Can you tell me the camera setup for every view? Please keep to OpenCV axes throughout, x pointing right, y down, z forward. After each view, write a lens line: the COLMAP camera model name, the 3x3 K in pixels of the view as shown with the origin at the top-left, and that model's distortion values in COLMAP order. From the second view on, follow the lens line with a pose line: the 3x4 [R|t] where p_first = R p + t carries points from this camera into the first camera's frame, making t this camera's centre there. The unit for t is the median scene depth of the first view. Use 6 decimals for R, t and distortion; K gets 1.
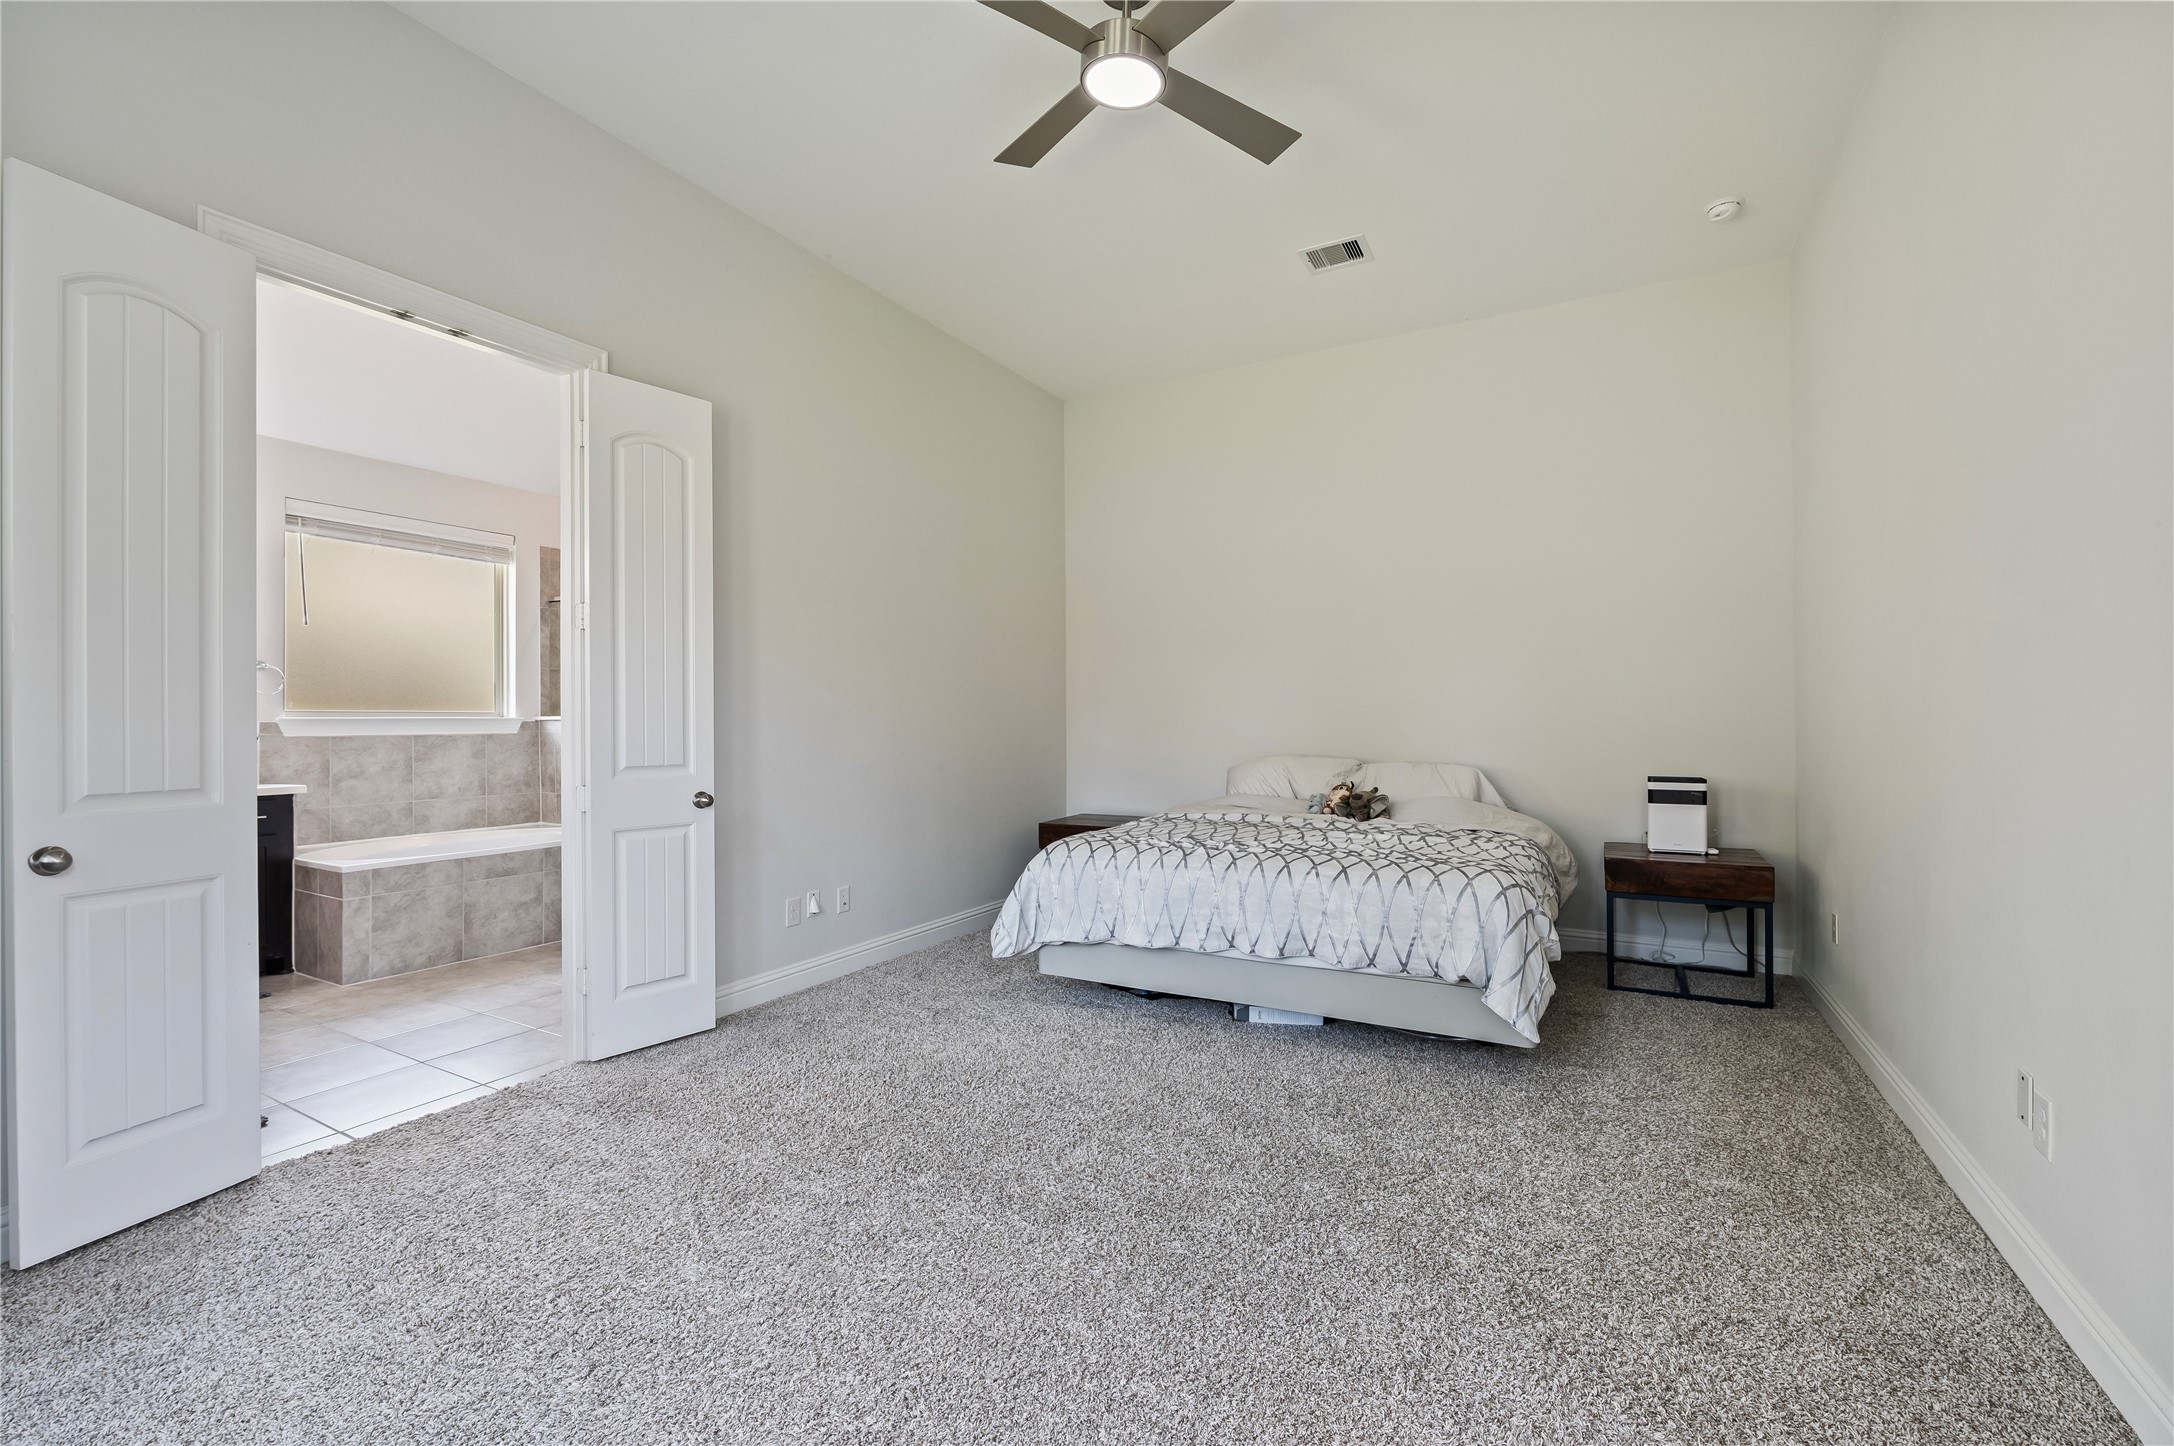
lens RADIAL K [[942.7, 0, 1086.3], [0, 942.7, 716.5], [0, 0, 1]] dist [-0.001885, -0.000142]
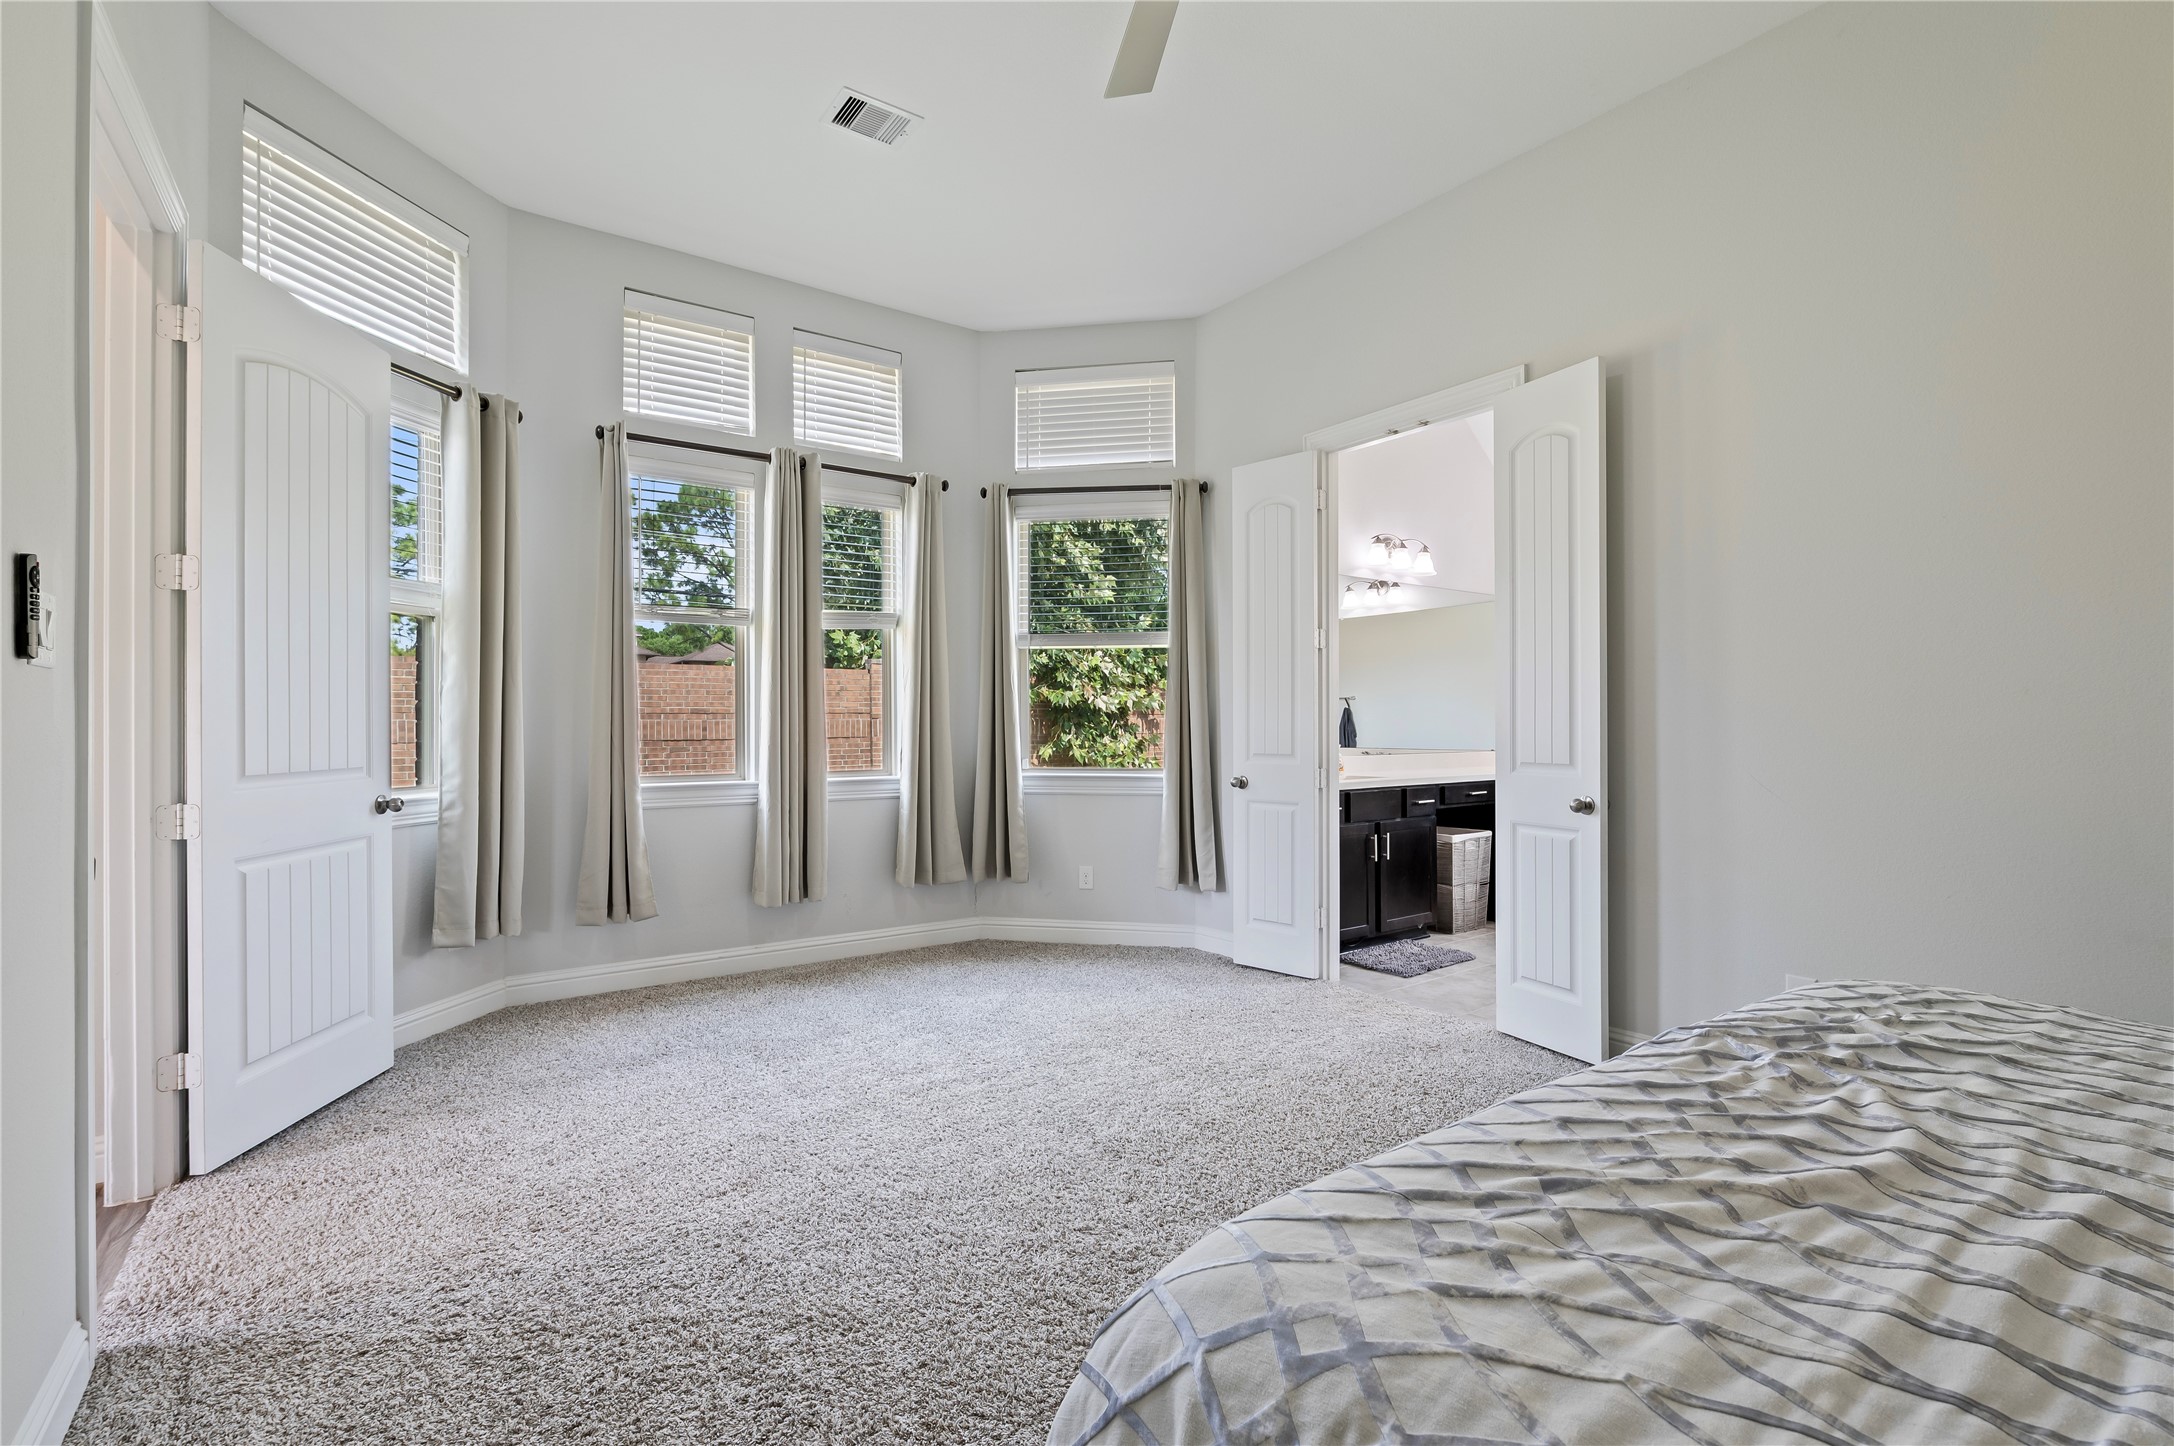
lens RADIAL K [[960.6, 0, 1094.0], [0, 960.6, 718.9], [0, 0, 1]] dist [-0.000809, 0.000013]
pose [[-0.430738, 0.000997, -0.902476, 0.419154], [0.003738, 0.999993, -0.000679, 0.003462], [0.902469, -0.003665, -0.430739, 0.655636]]
